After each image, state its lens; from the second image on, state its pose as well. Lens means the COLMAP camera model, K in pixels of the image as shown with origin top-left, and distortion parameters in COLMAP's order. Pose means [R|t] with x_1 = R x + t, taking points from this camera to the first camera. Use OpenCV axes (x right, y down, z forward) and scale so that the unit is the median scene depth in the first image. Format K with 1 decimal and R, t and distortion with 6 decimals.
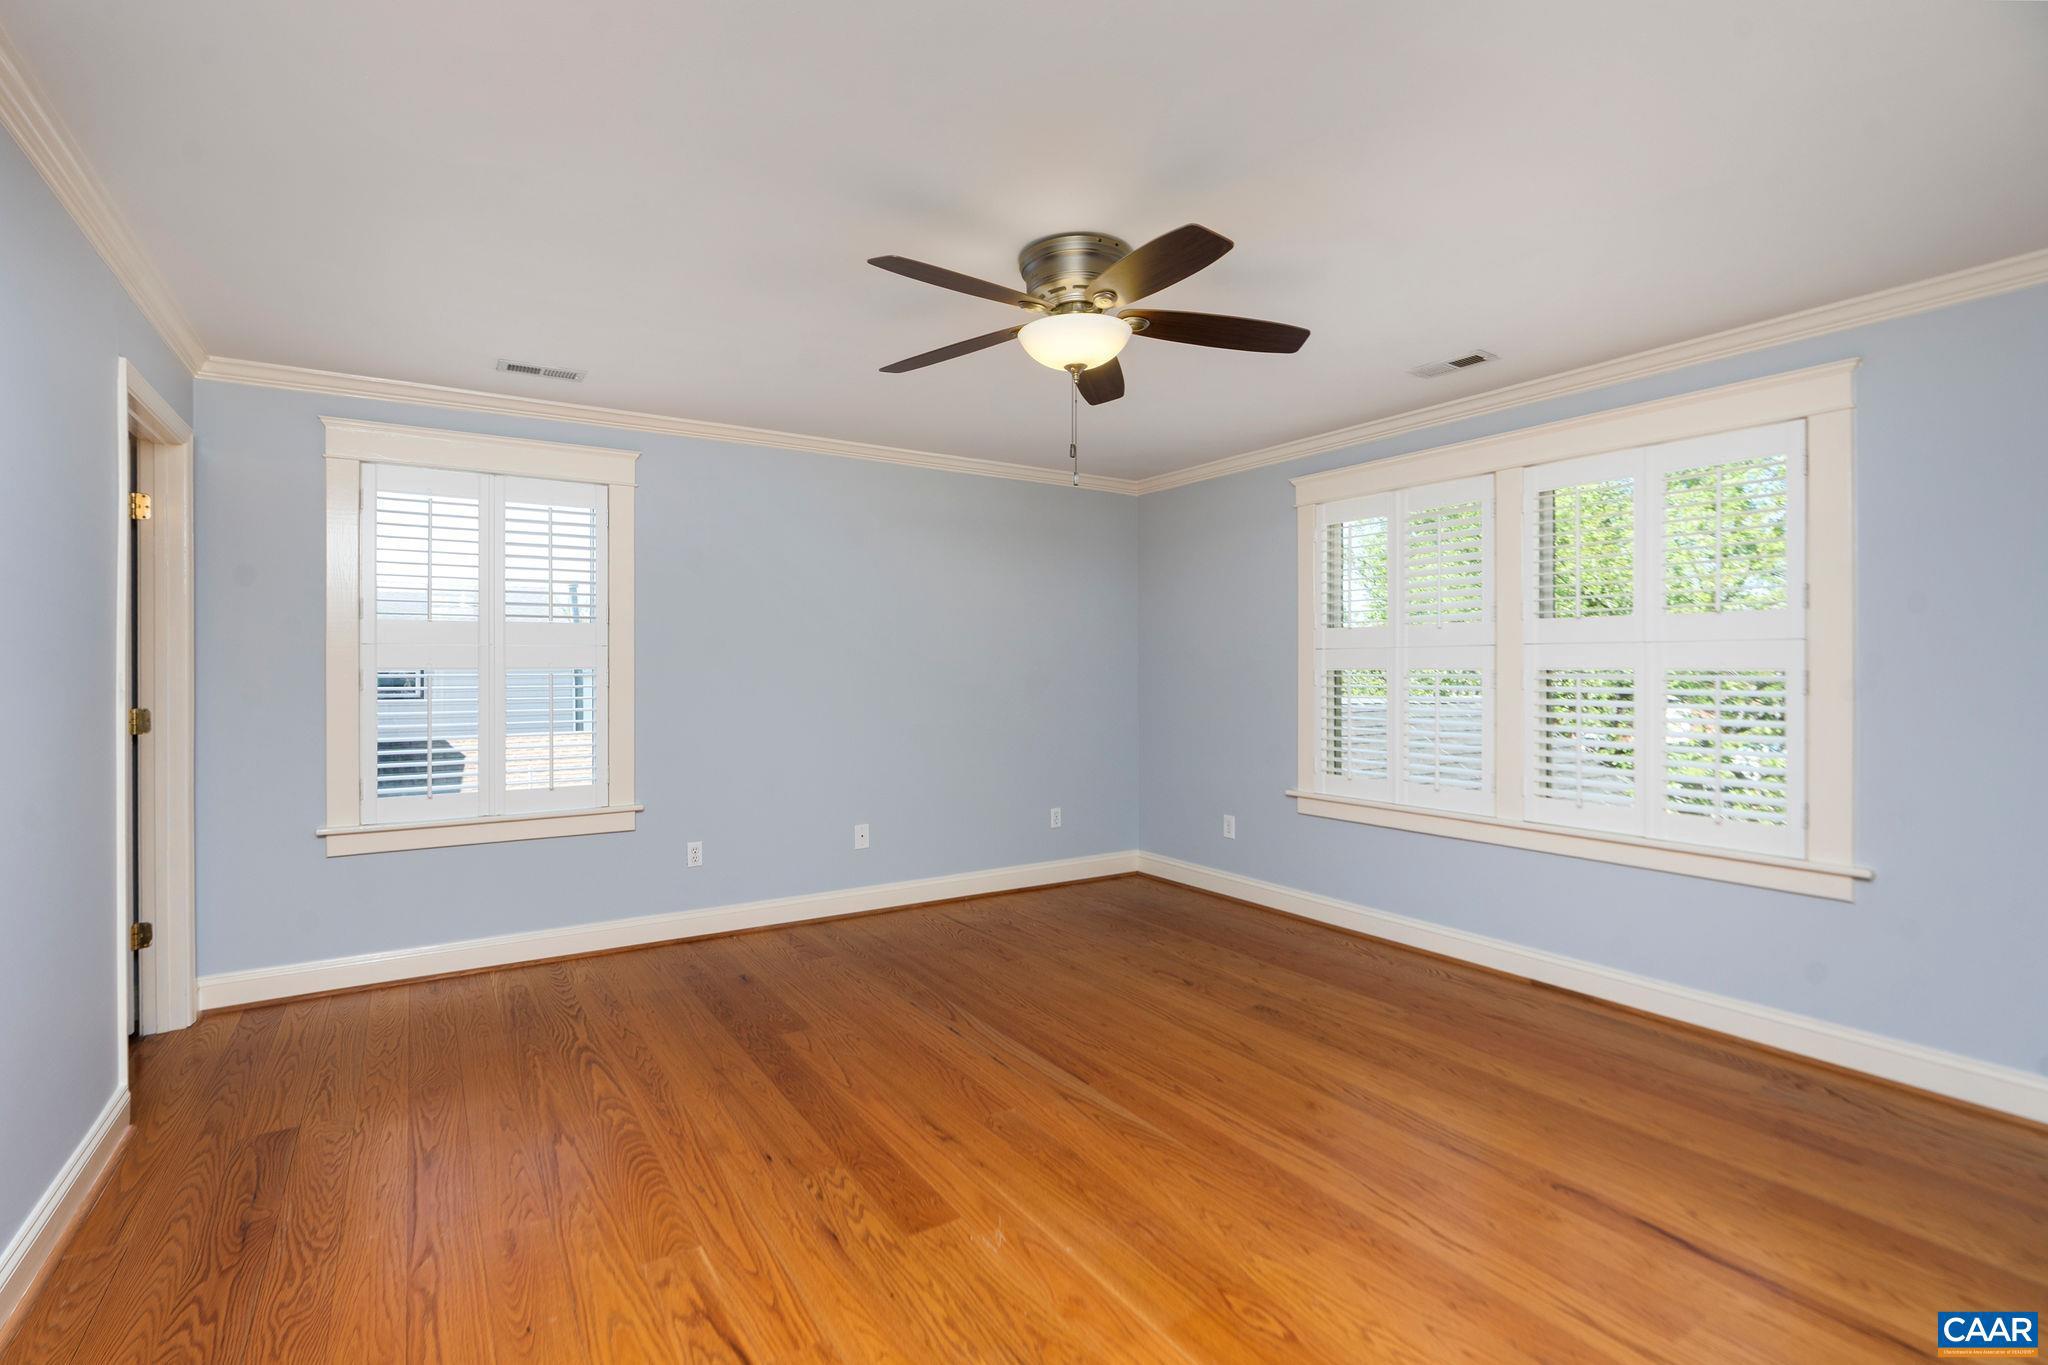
lens RADIAL K [[942.1, 0, 1006.8], [0, 942.1, 657.3], [0, 0, 1]] dist [0.000165, 0.000632]
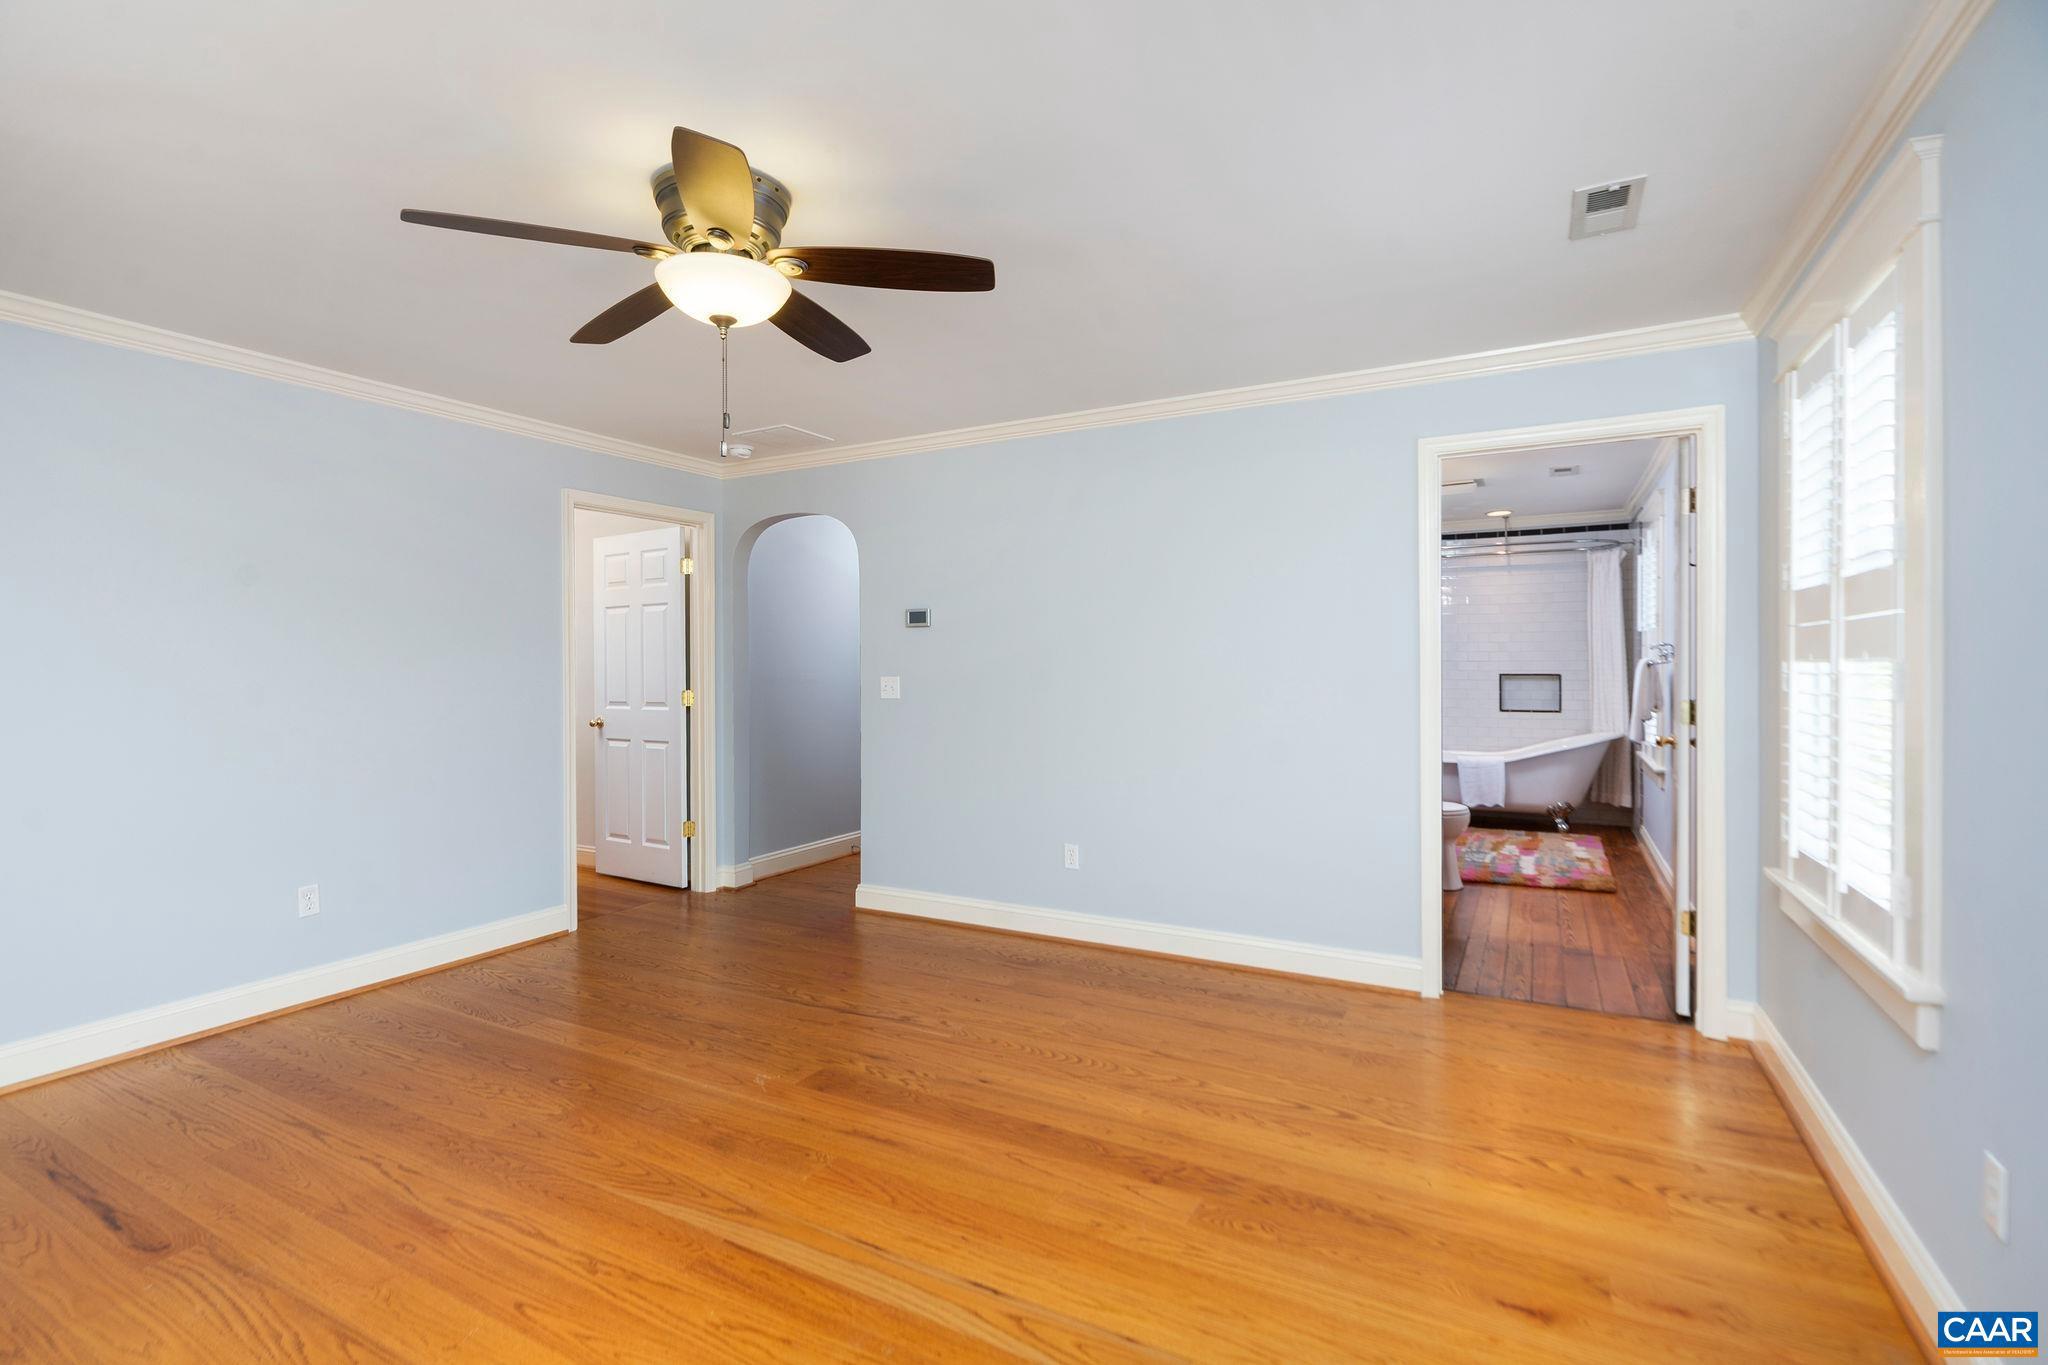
lens RADIAL K [[942.1, 0, 1006.8], [0, 942.1, 657.3], [0, 0, 1]] dist [0.000165, 0.000632]
pose [[-0.879264, 0.003056, -0.476325, 0.237238], [0.013398, 0.999742, -0.018319, 0.018483], [0.476146, -0.022489, -0.879079, 1.734501]]
